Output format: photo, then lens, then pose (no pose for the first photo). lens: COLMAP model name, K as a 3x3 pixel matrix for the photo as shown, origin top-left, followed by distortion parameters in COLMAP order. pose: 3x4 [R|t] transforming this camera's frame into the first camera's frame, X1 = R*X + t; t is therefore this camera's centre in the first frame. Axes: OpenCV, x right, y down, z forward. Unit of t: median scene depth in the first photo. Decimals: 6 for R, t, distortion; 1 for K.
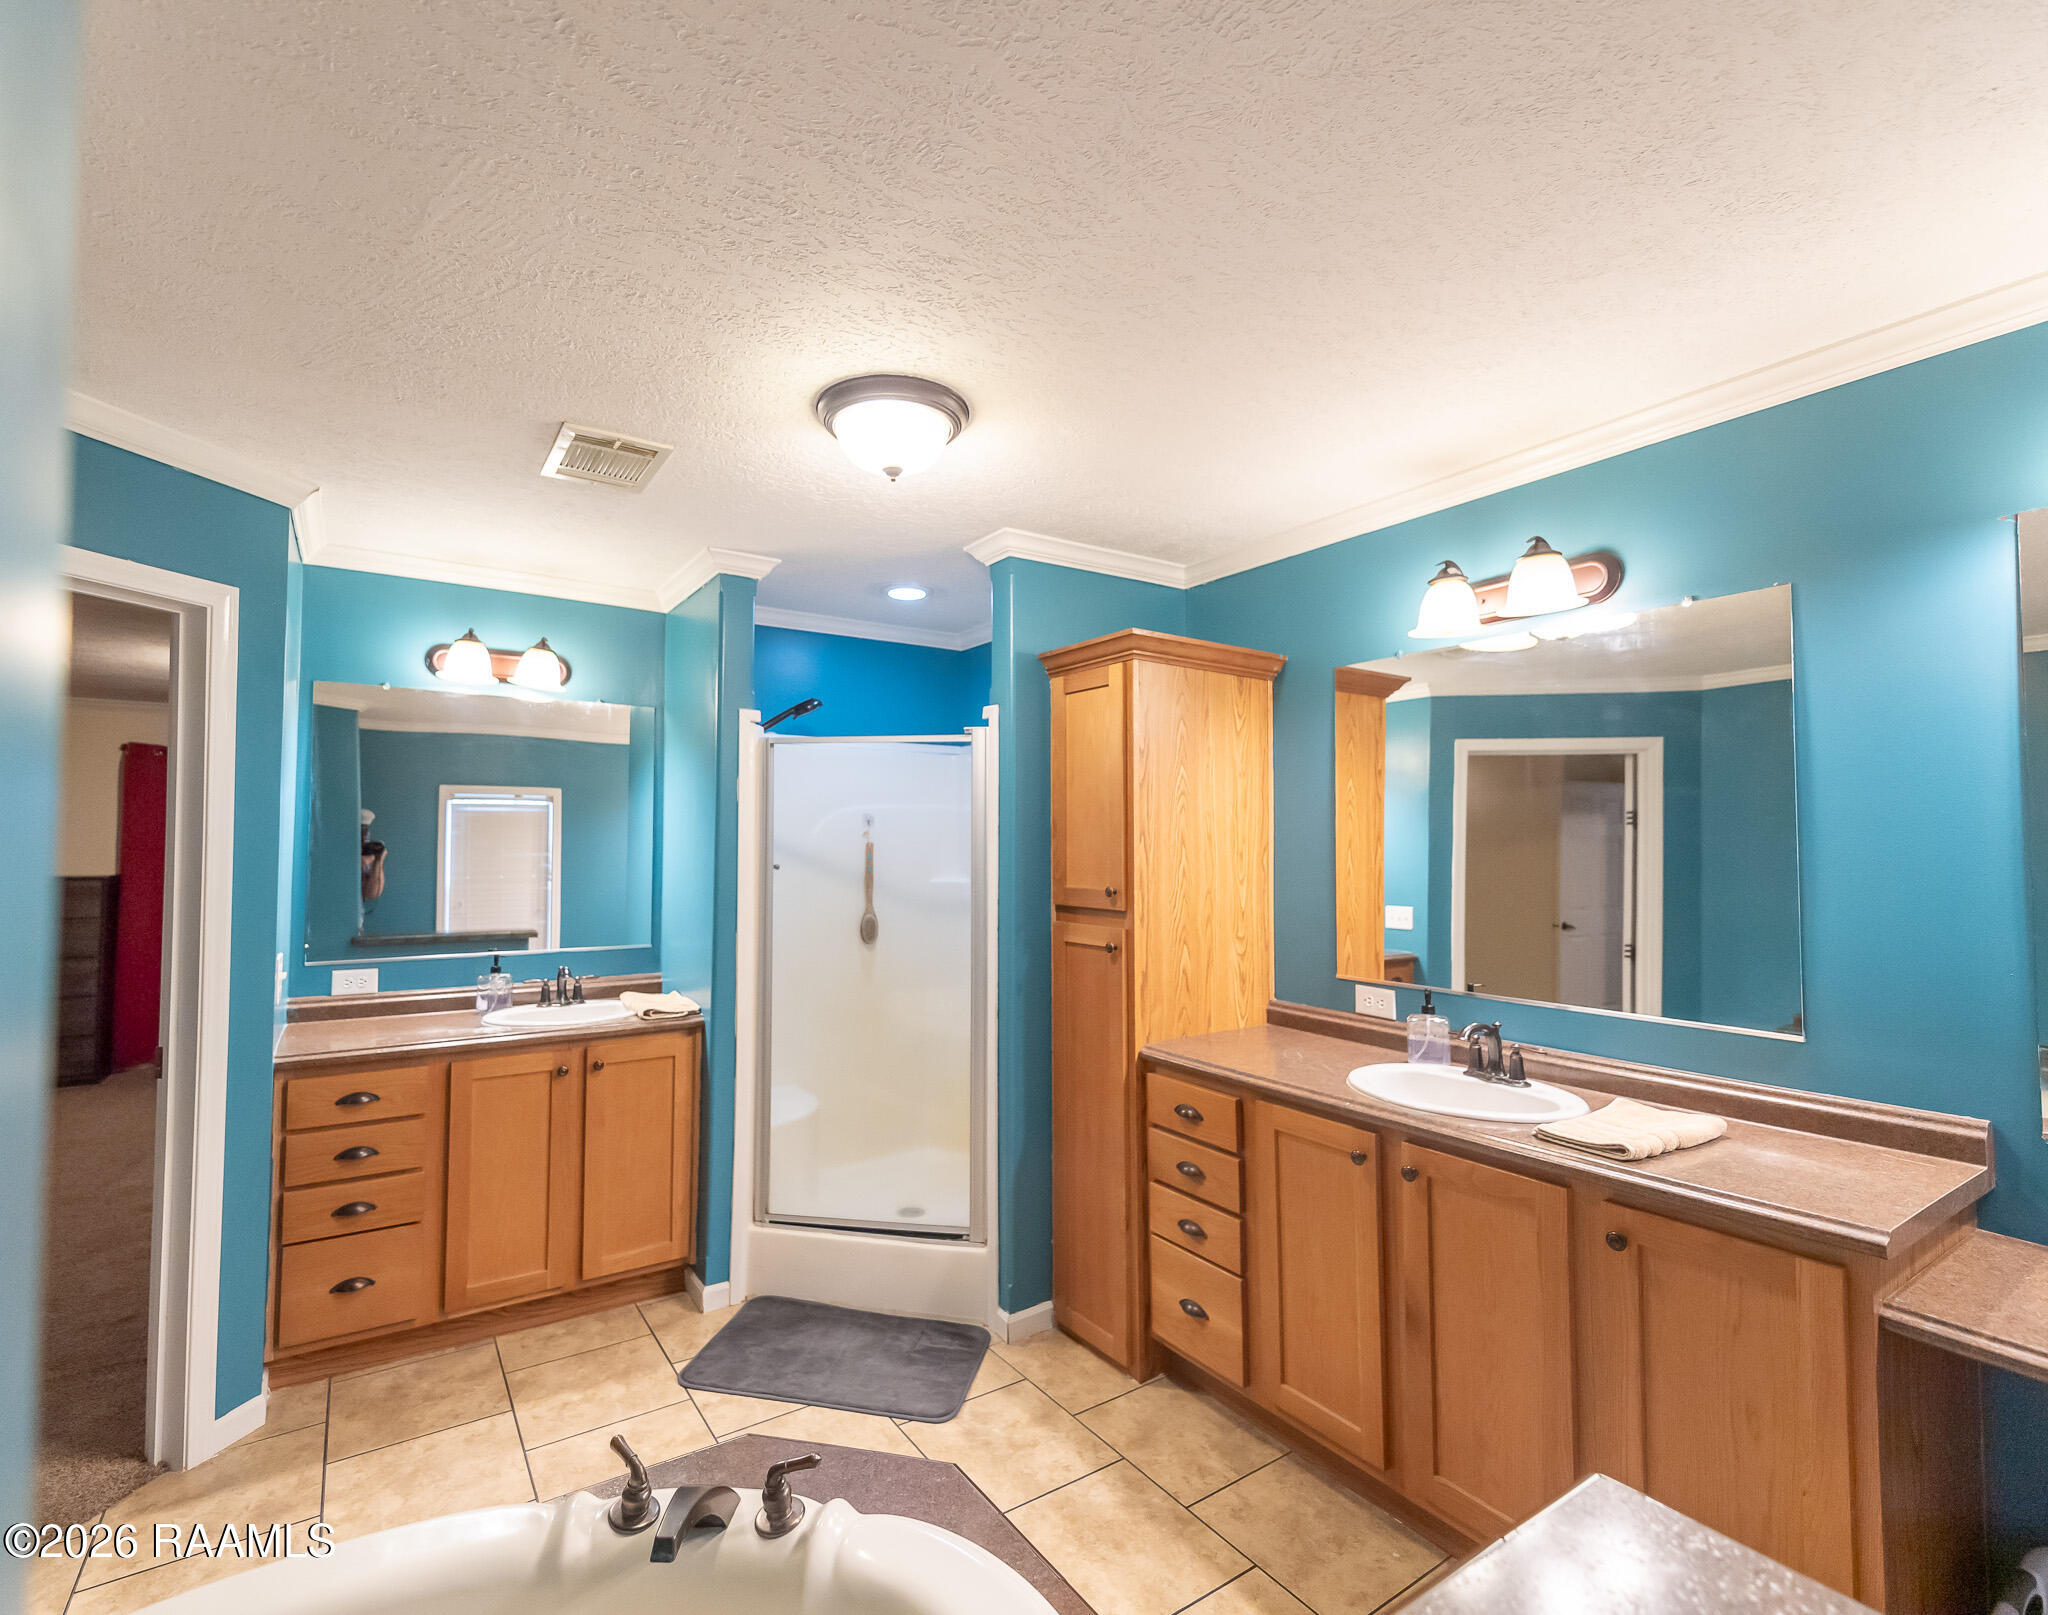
lens RADIAL K [[989.7, 0, 1024.0], [0, 989.7, 807.5], [0, 0, 1]] dist [0.023158, 0.000062]
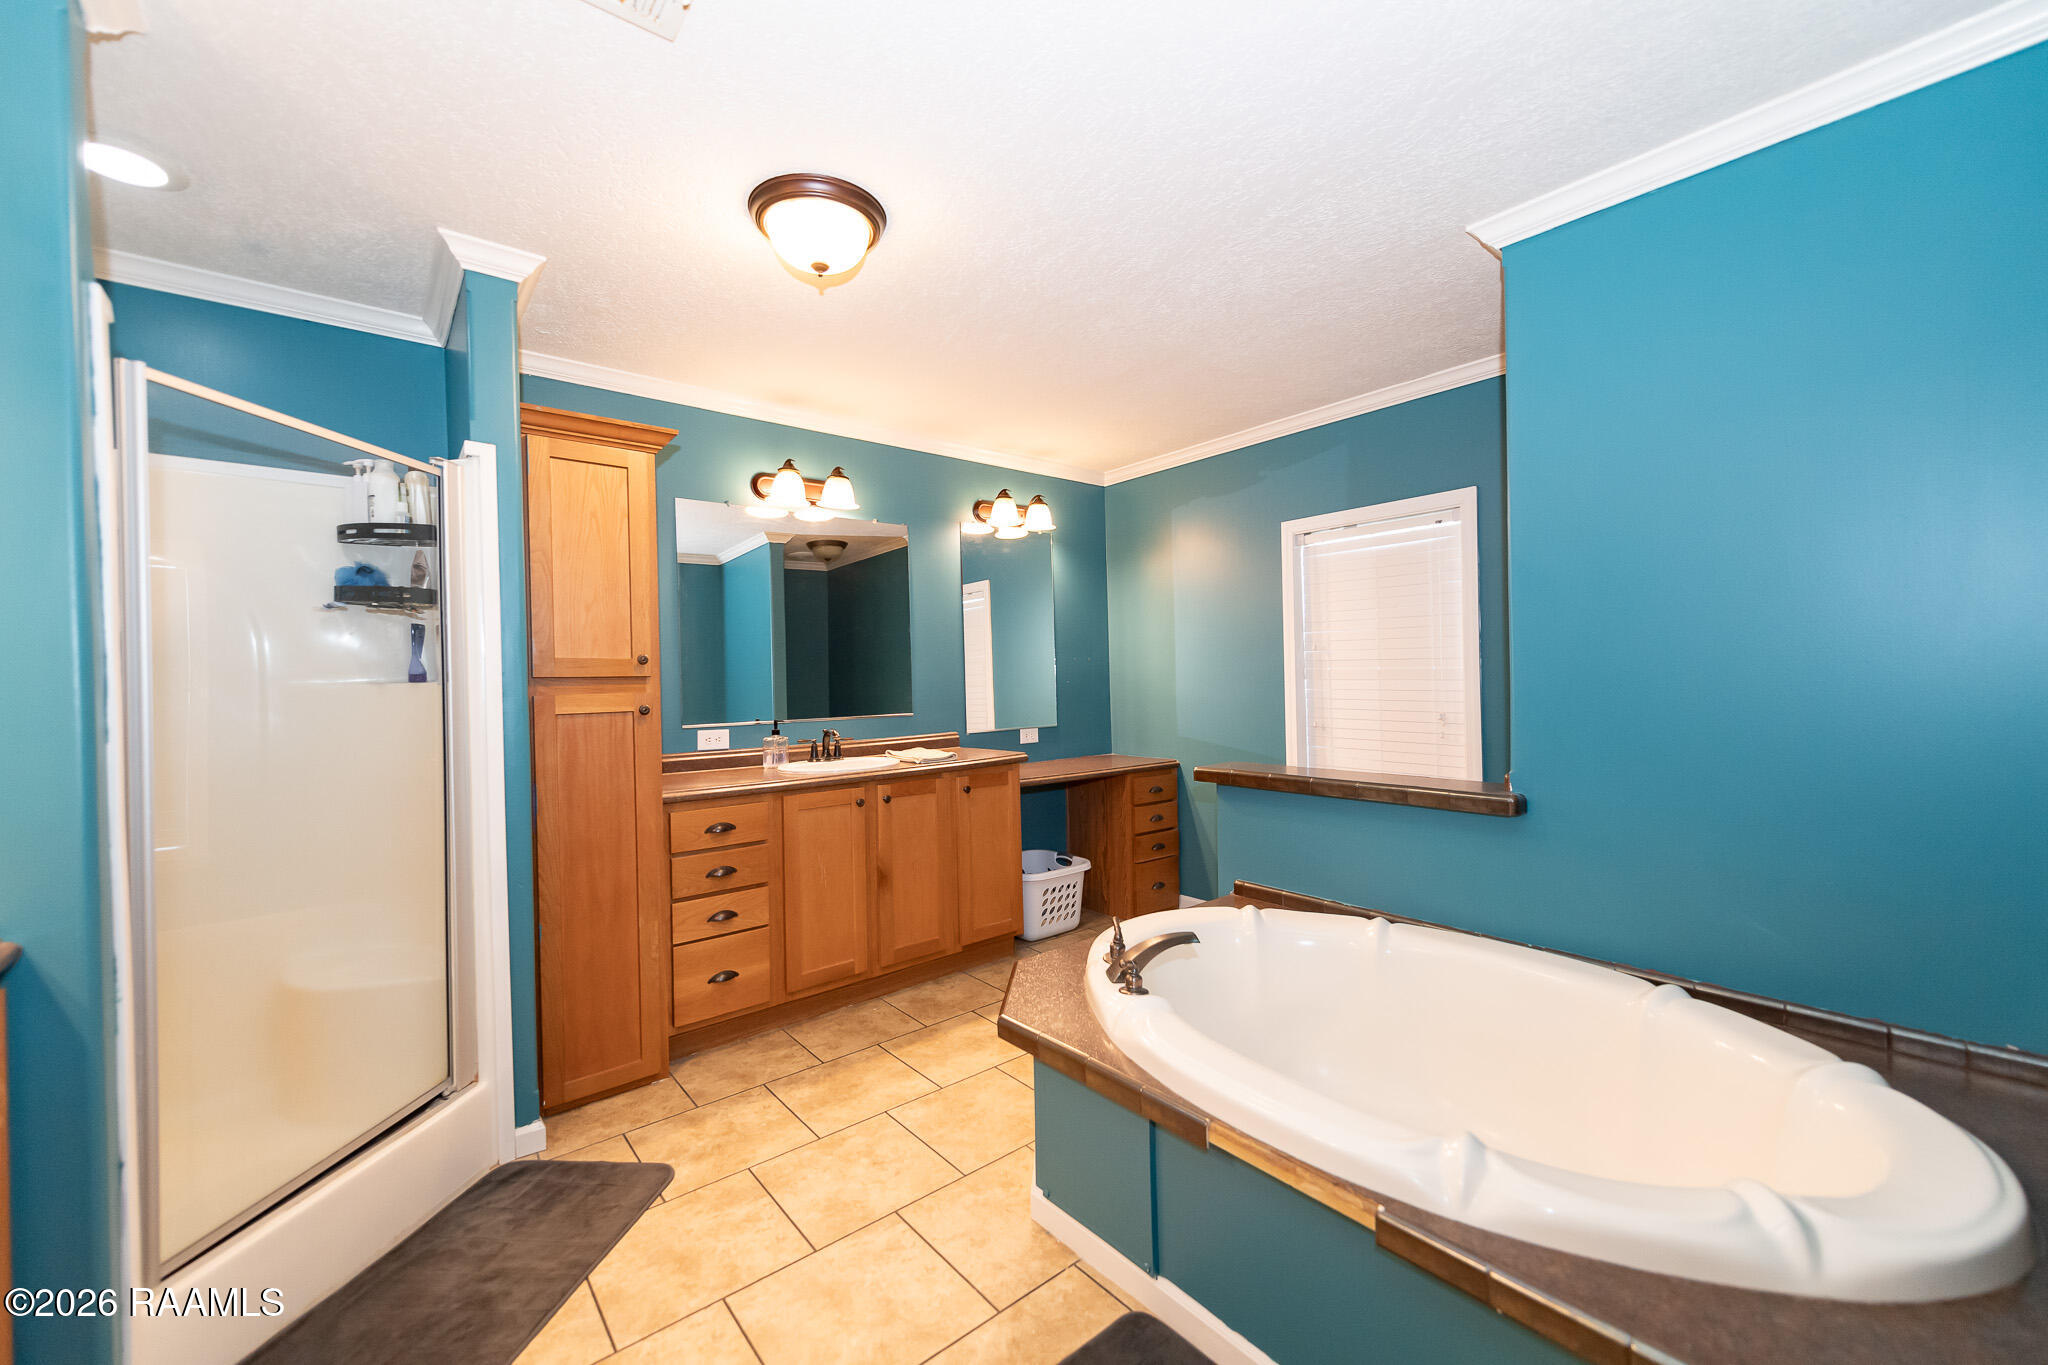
lens RADIAL K [[799.0, 0, 1015.3], [0, 799.0, 684.2], [0, 0, 1]] dist [0.015014, -0.000041]
pose [[-0.102034, -0.008967, 0.994740, -0.939360], [-0.013702, 0.999877, 0.007608, 0.111025], [-0.994687, -0.012854, -0.102144, 0.758881]]
